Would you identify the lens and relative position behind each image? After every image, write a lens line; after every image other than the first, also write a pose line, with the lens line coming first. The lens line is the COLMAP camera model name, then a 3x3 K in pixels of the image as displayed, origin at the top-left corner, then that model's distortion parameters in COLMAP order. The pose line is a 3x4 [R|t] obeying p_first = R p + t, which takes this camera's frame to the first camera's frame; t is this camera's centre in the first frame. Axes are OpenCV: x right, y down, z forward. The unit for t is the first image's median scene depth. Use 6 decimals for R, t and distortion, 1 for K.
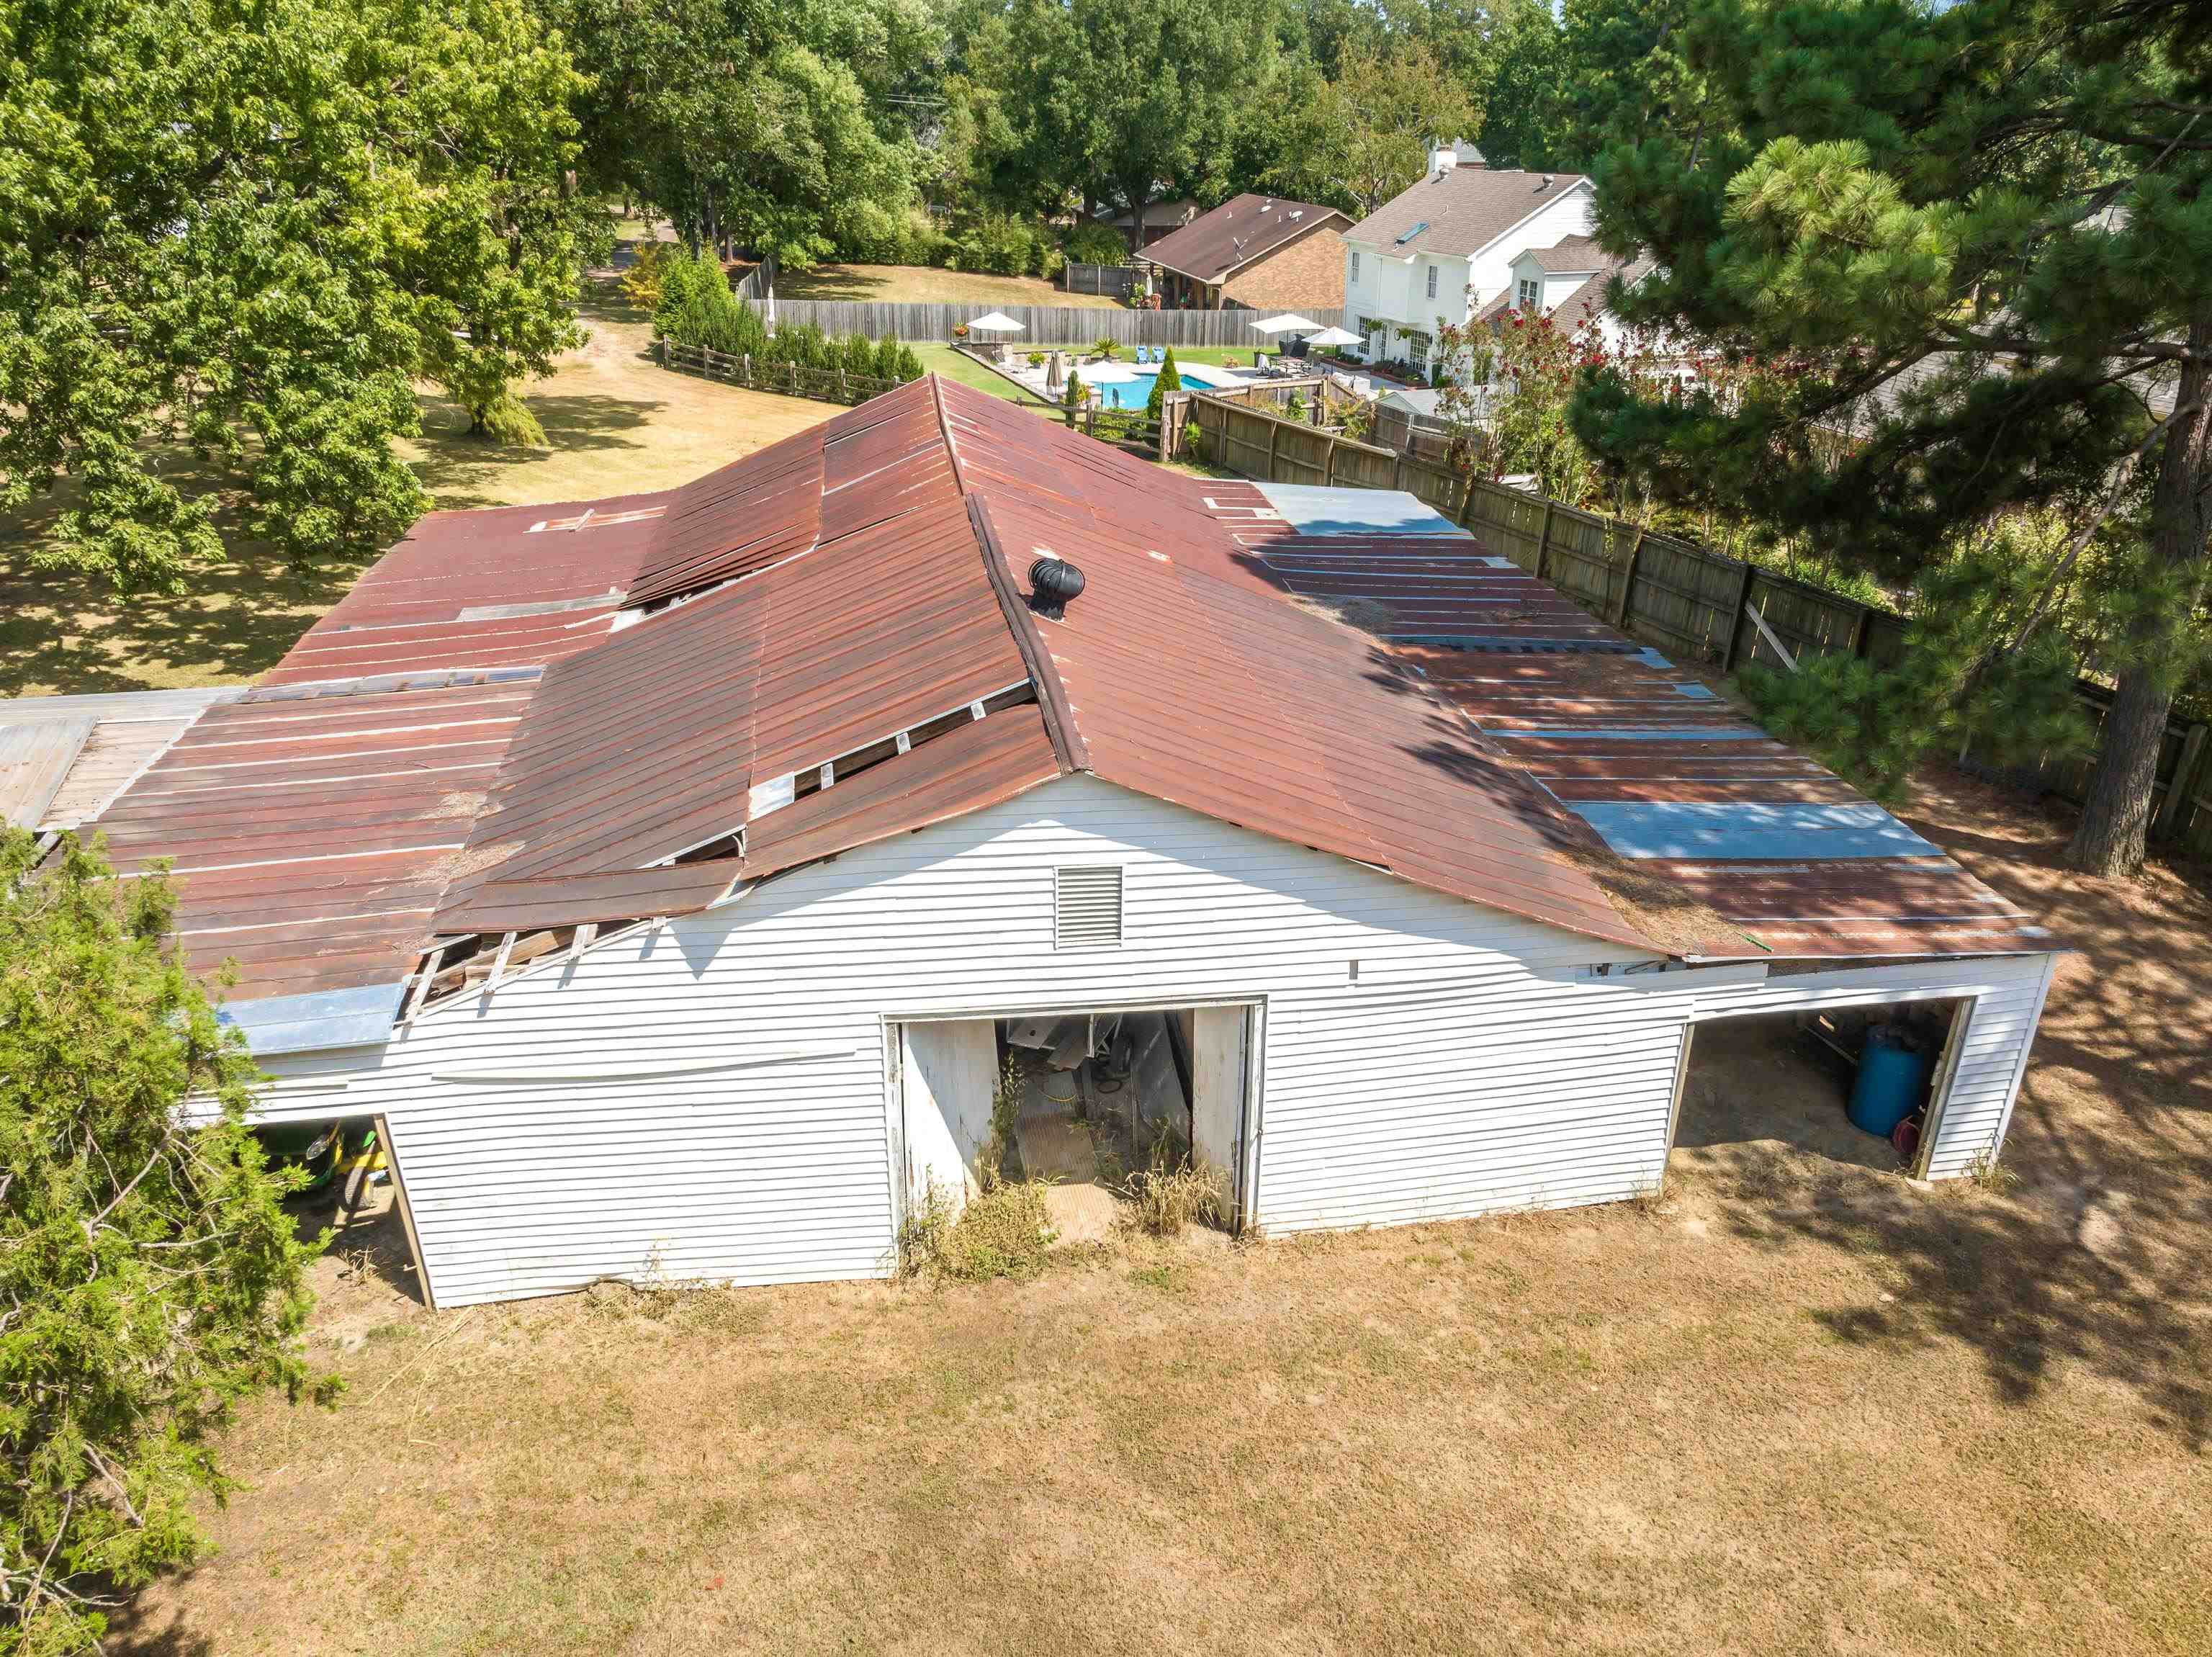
lens RADIAL K [[1546.2, 0, 1106.0], [0, 1546.2, 828.5], [0, 0, 1]] dist [-0.028054, -0.004699]
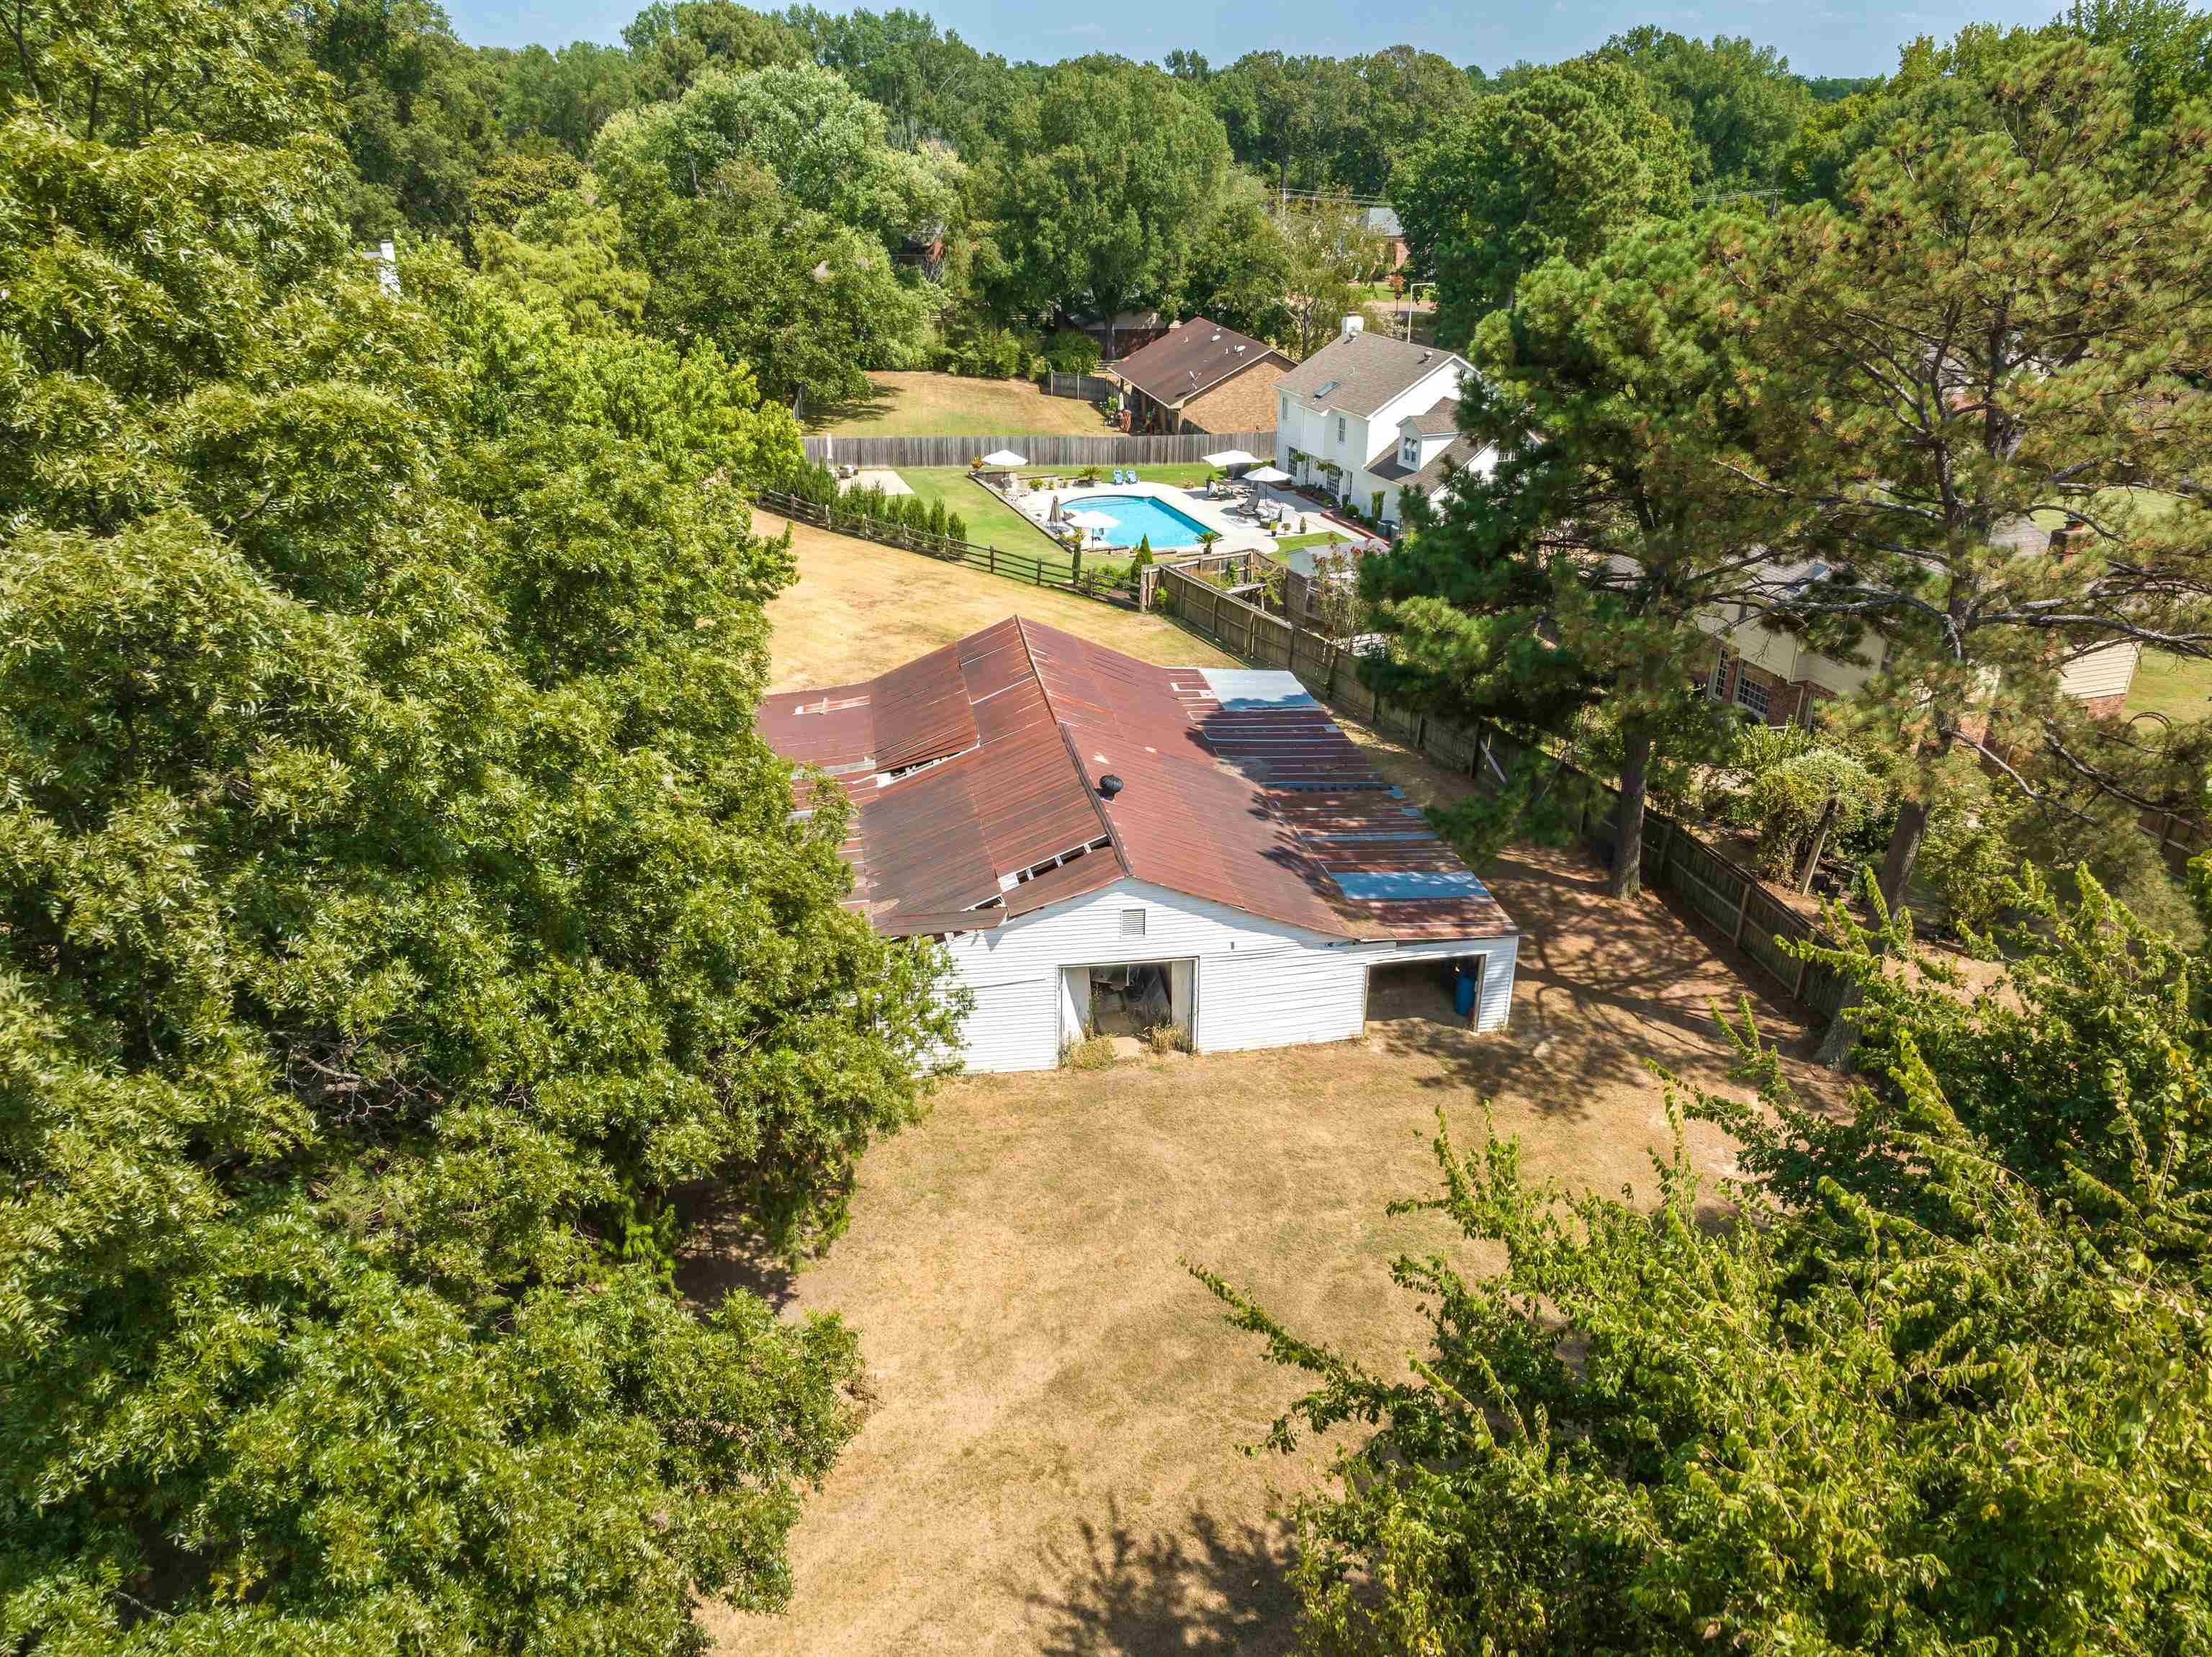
lens RADIAL K [[1546.2, 0, 1106.0], [0, 1546.2, 828.5], [0, 0, 1]] dist [-0.028054, -0.004699]
pose [[0.999685, -0.011577, 0.022266, -0.074892], [0.011587, 0.999933, -0.000315, -0.074280], [-0.022261, 0.000572, 0.999752, -1.097825]]
